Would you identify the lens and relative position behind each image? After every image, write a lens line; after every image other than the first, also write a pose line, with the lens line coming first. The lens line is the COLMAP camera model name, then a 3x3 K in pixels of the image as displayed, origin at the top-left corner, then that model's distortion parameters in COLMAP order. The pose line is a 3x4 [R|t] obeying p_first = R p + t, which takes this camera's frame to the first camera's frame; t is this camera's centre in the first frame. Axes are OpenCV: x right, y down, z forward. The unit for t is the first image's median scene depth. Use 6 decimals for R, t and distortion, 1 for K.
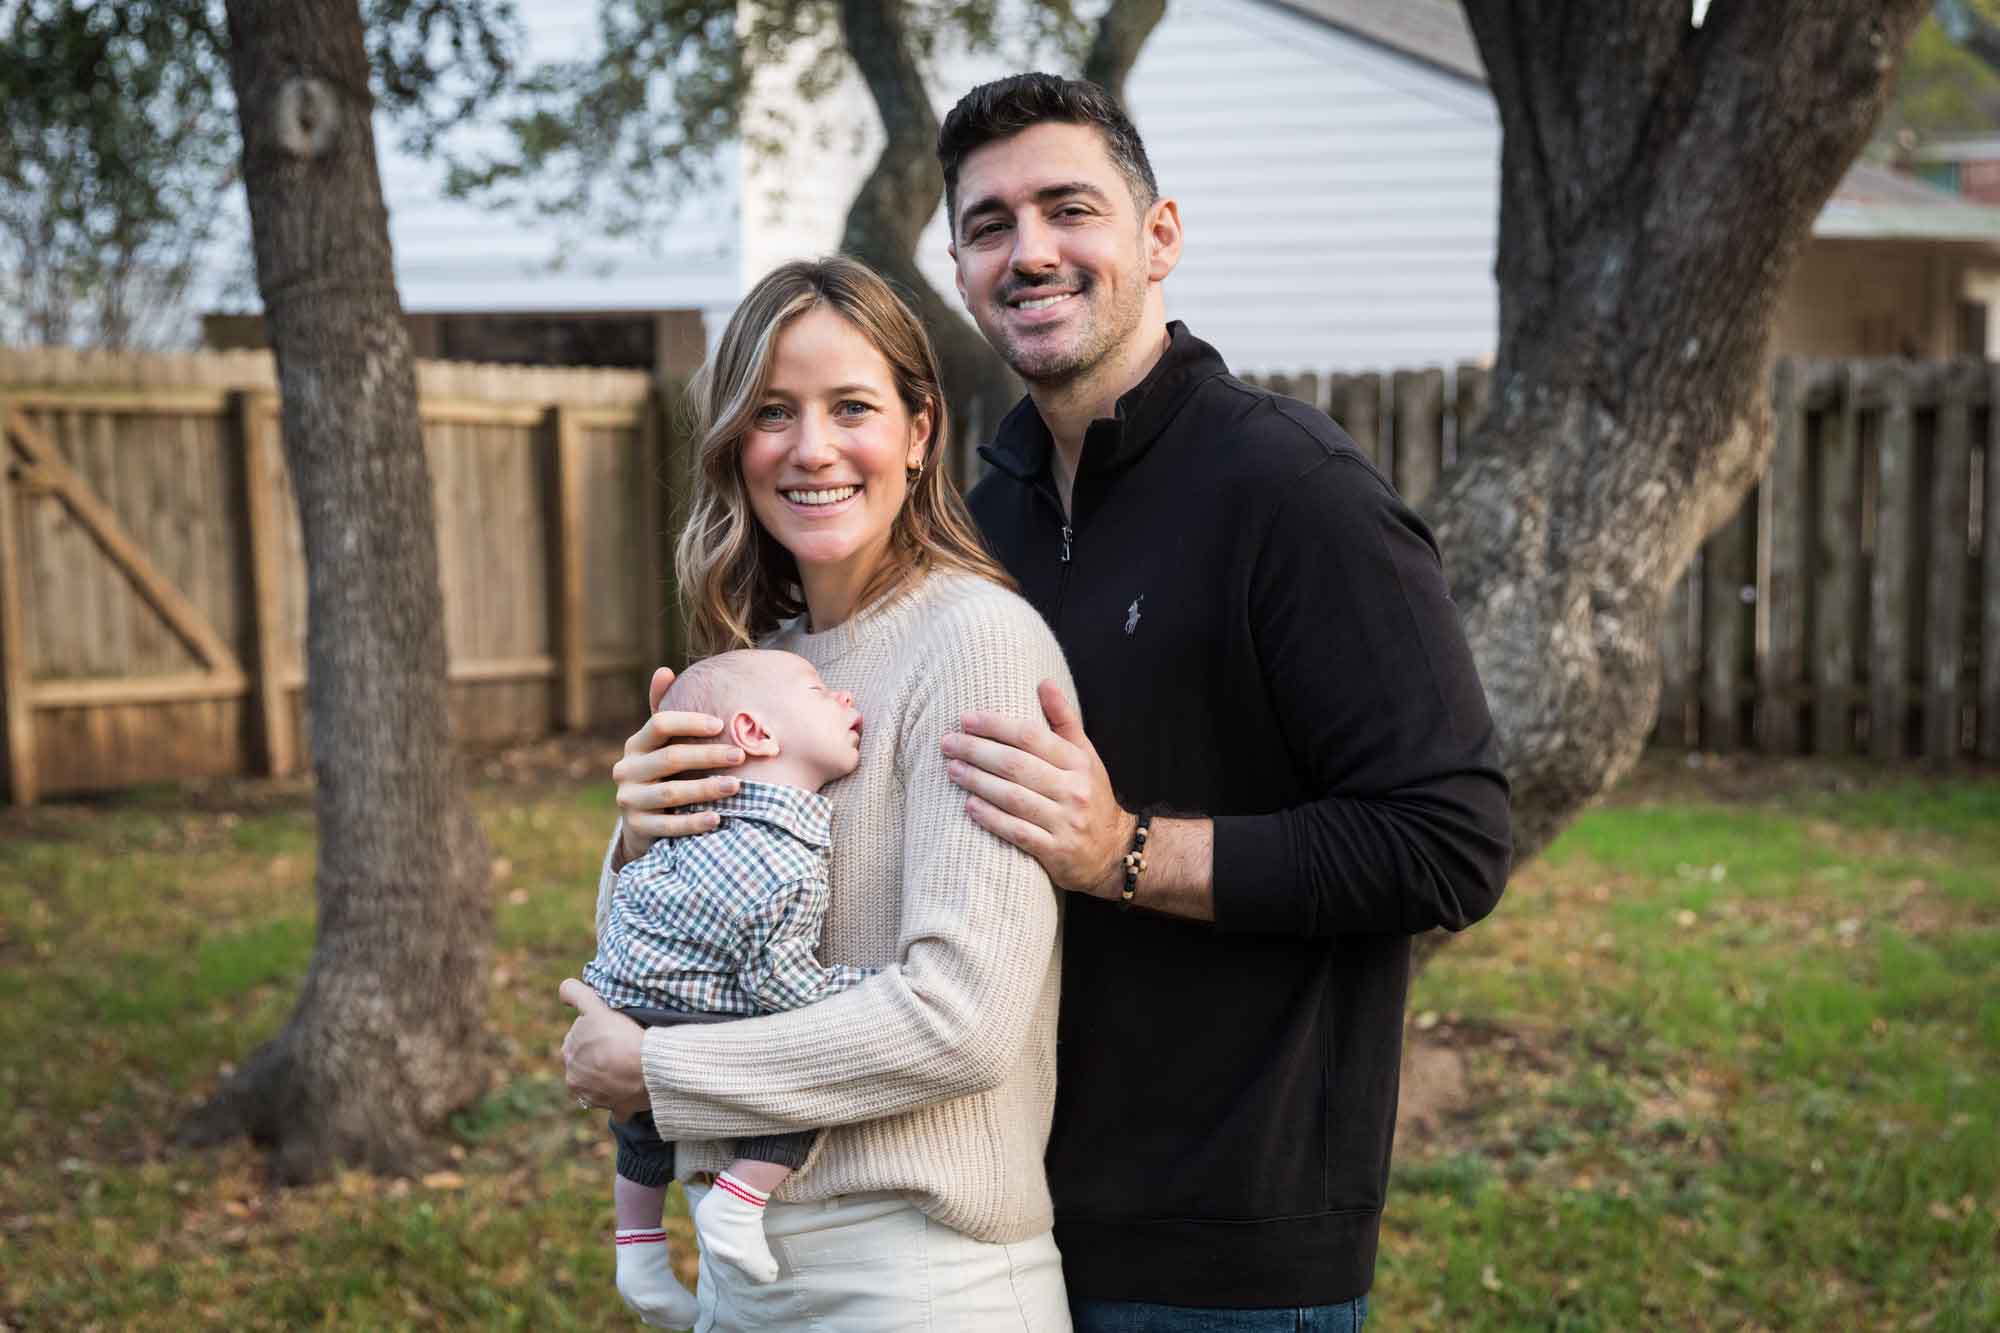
lens RADIAL K [[3221.6, 0, 1084.8], [0, 3221.6, 667.8], [0, 0, 1]] dist [0.015499, -0.019032]
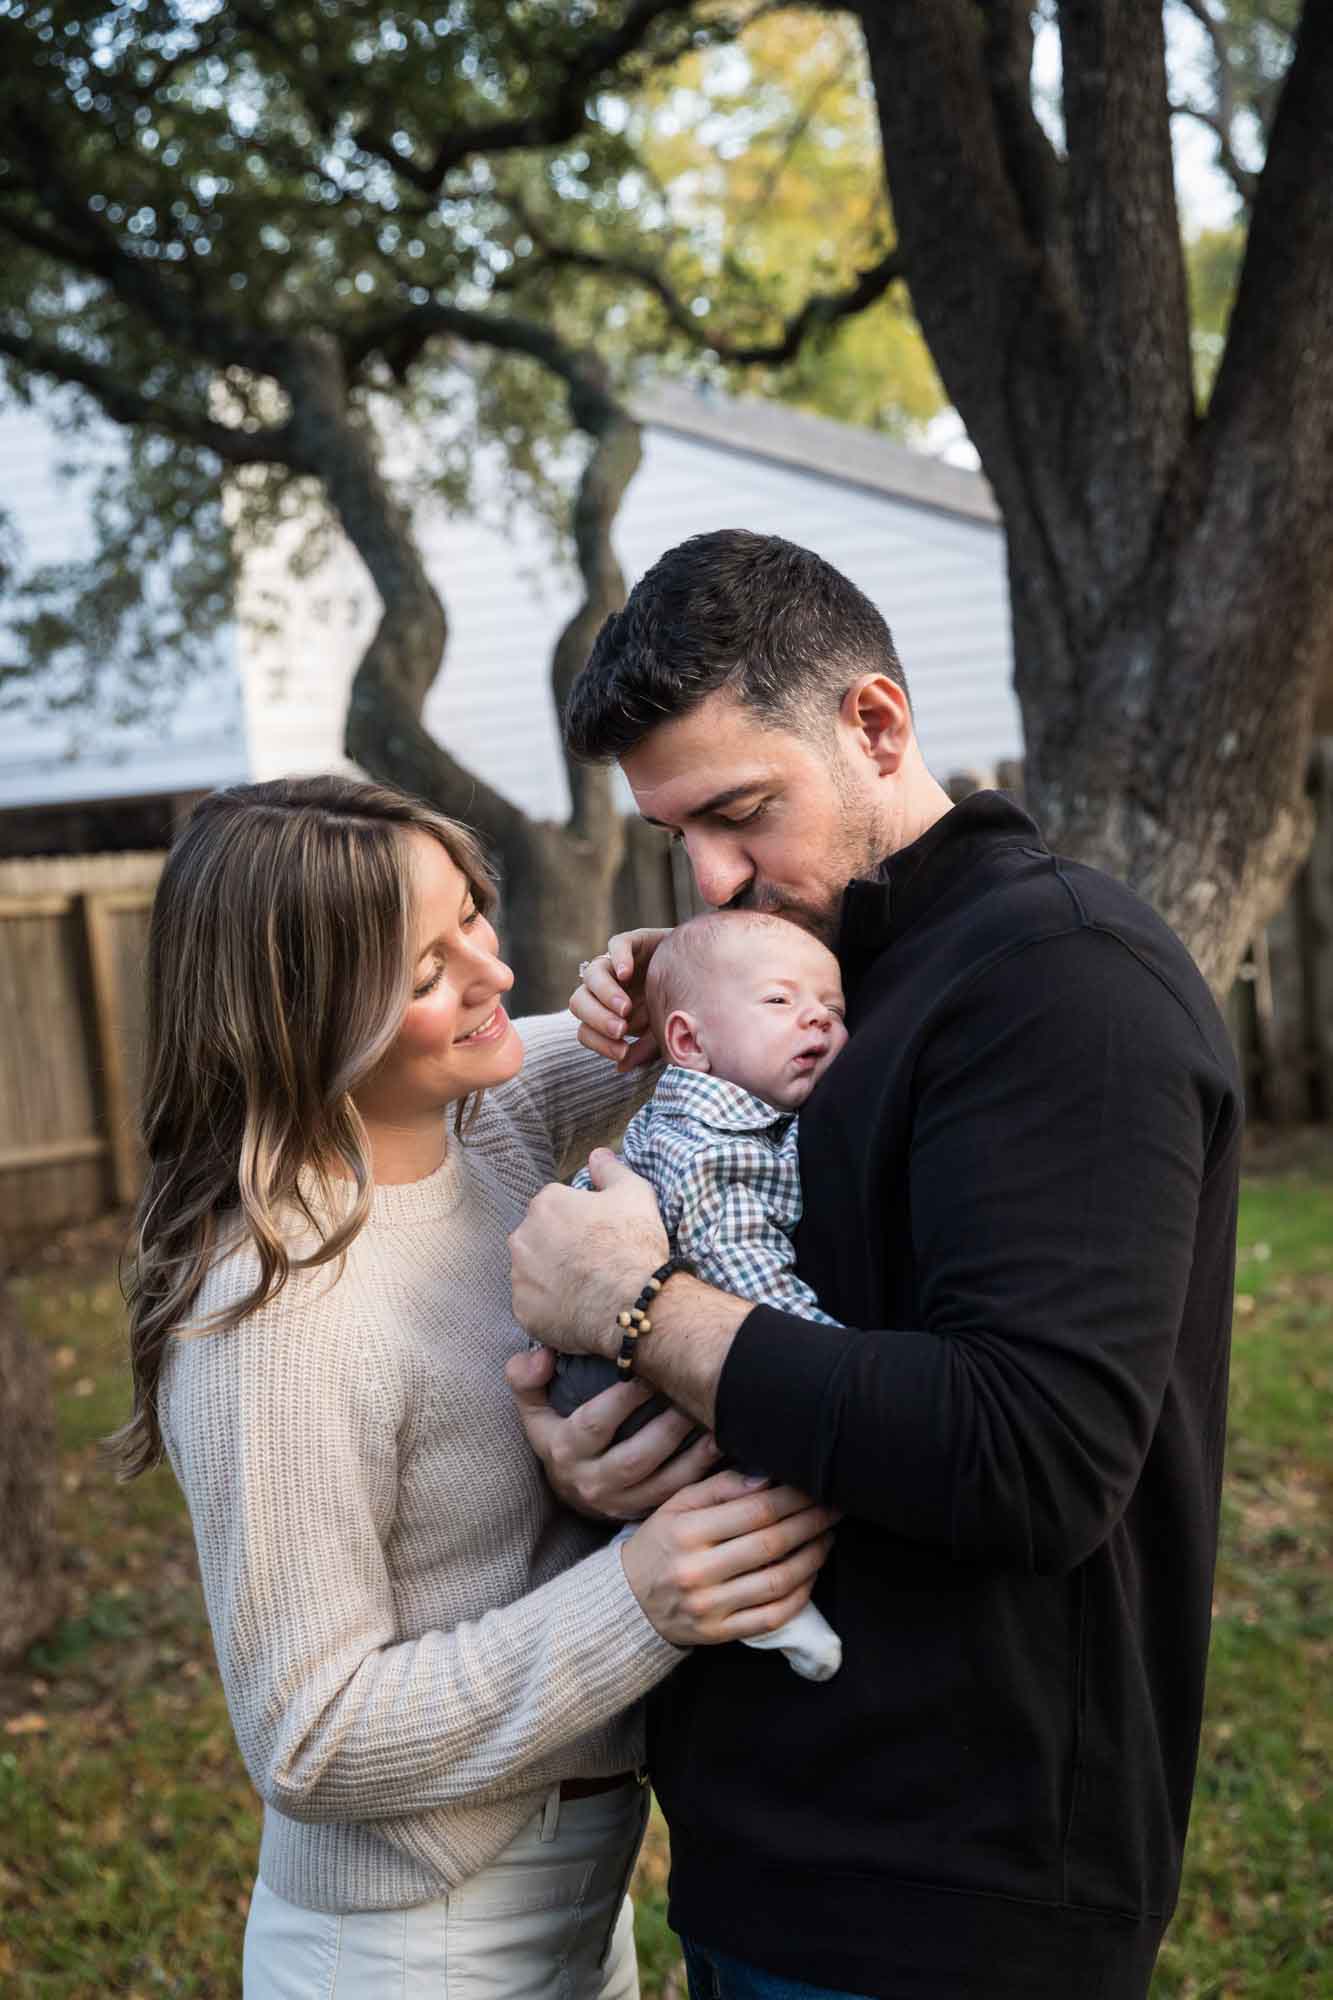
lens RADIAL K [[2949.0, 0, 666.5], [0, 2949.0, 1000.0], [0, 0, 1]] dist [0.020717, -0.011031]
pose [[0.995517, -0.090562, 0.027269, -0.013752], [0.091235, 0.995527, -0.024540, -0.014740], [-0.024924, 0.026917, 0.999327, 0.107956]]
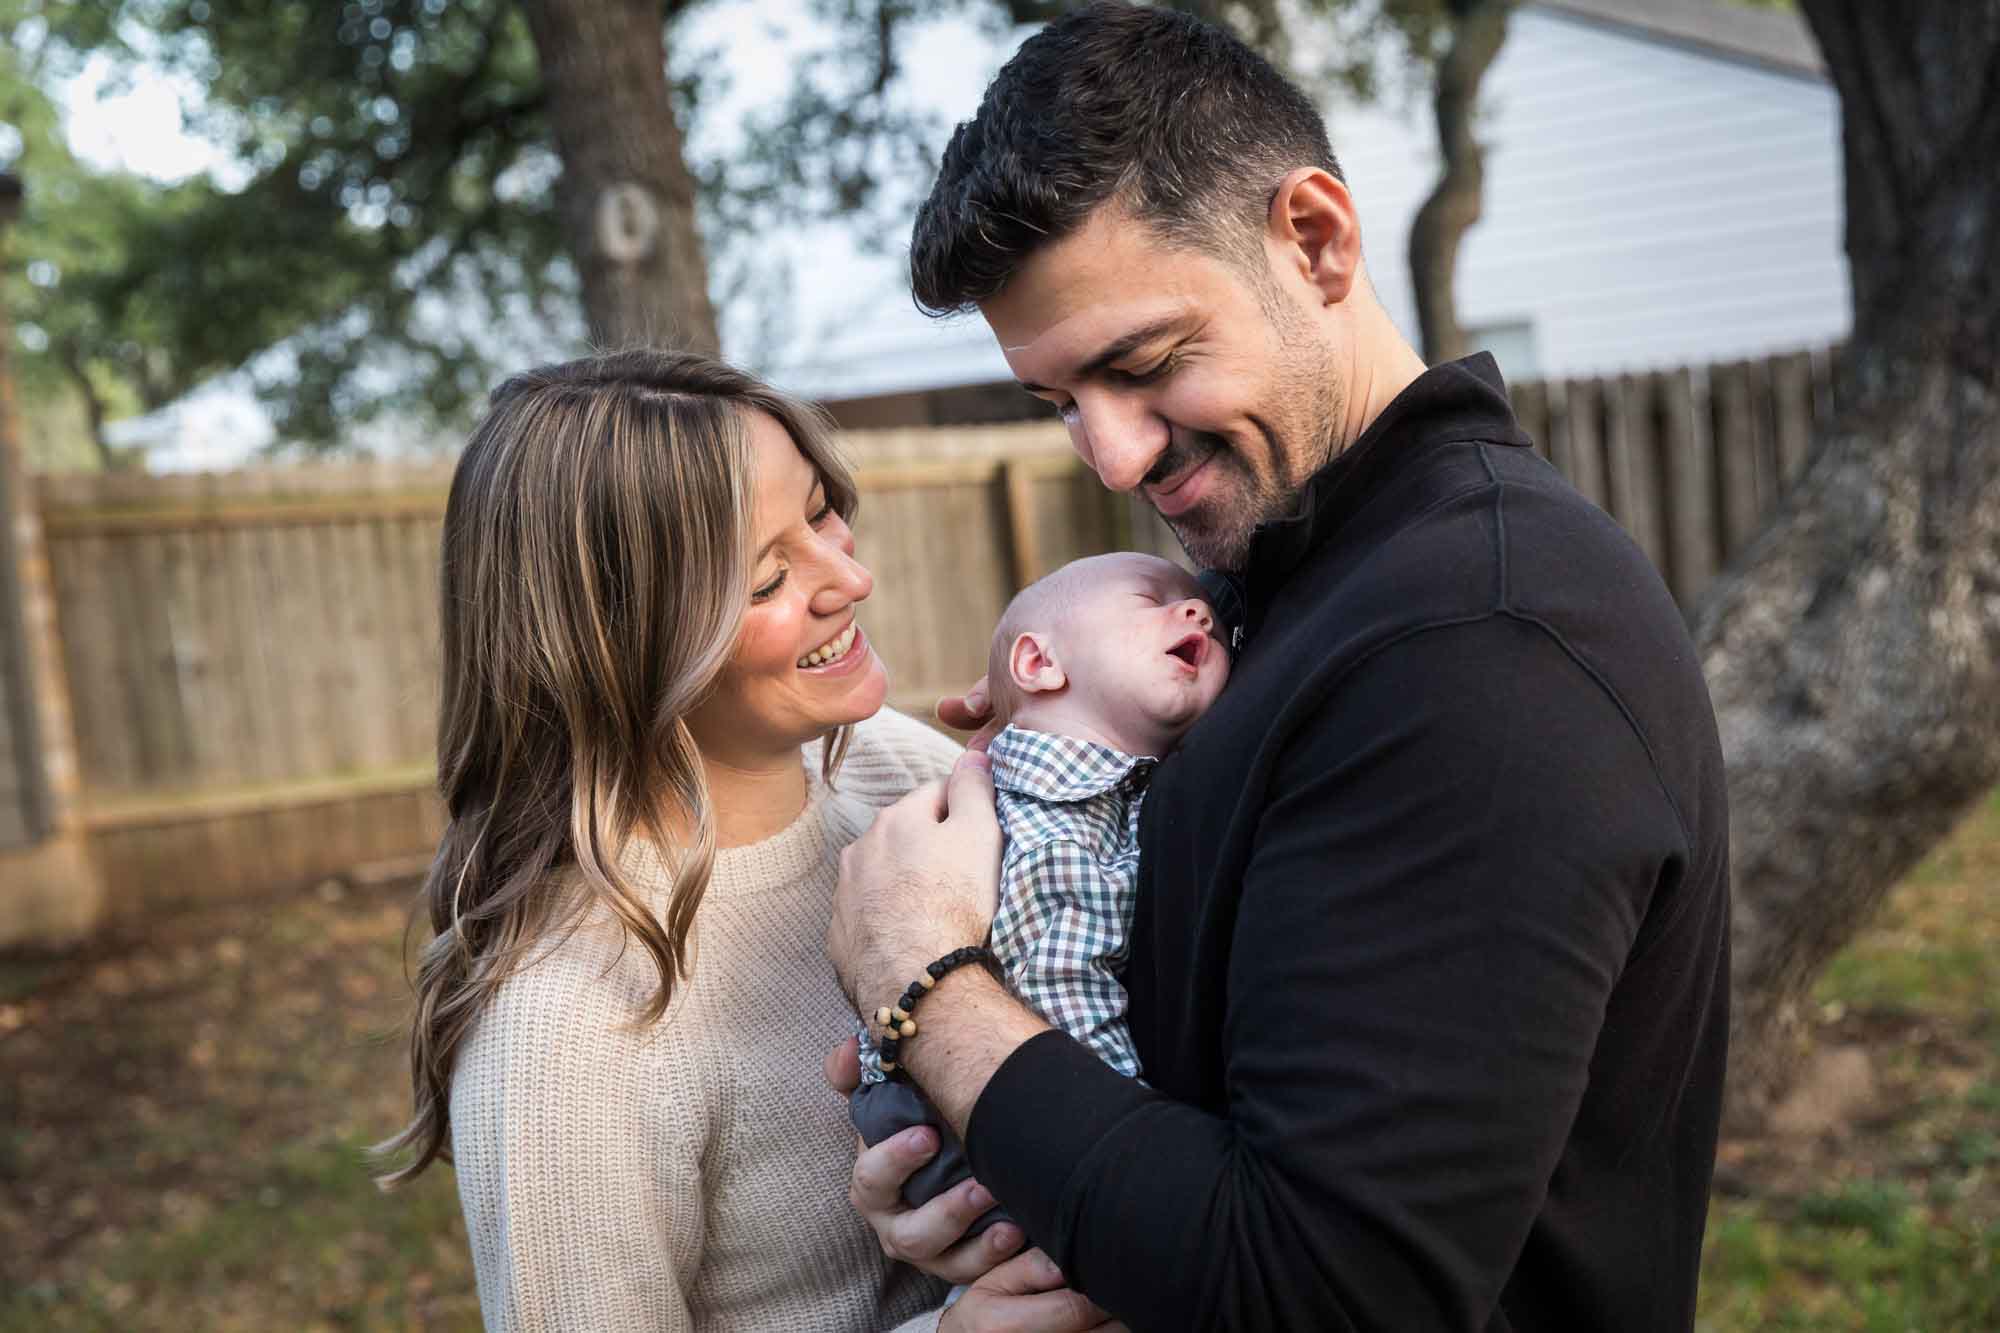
lens RADIAL K [[2623.8, 0, 1000.0], [0, 2623.8, 666.5], [0, 0, 1]] dist [0.004839, -0.011011]
pose [[0.976205, -0.078541, -0.202127, 0.032419], [0.080208, 0.996778, 0.000057, -0.018819], [0.201471, -0.016268, 0.979359, 0.189574]]
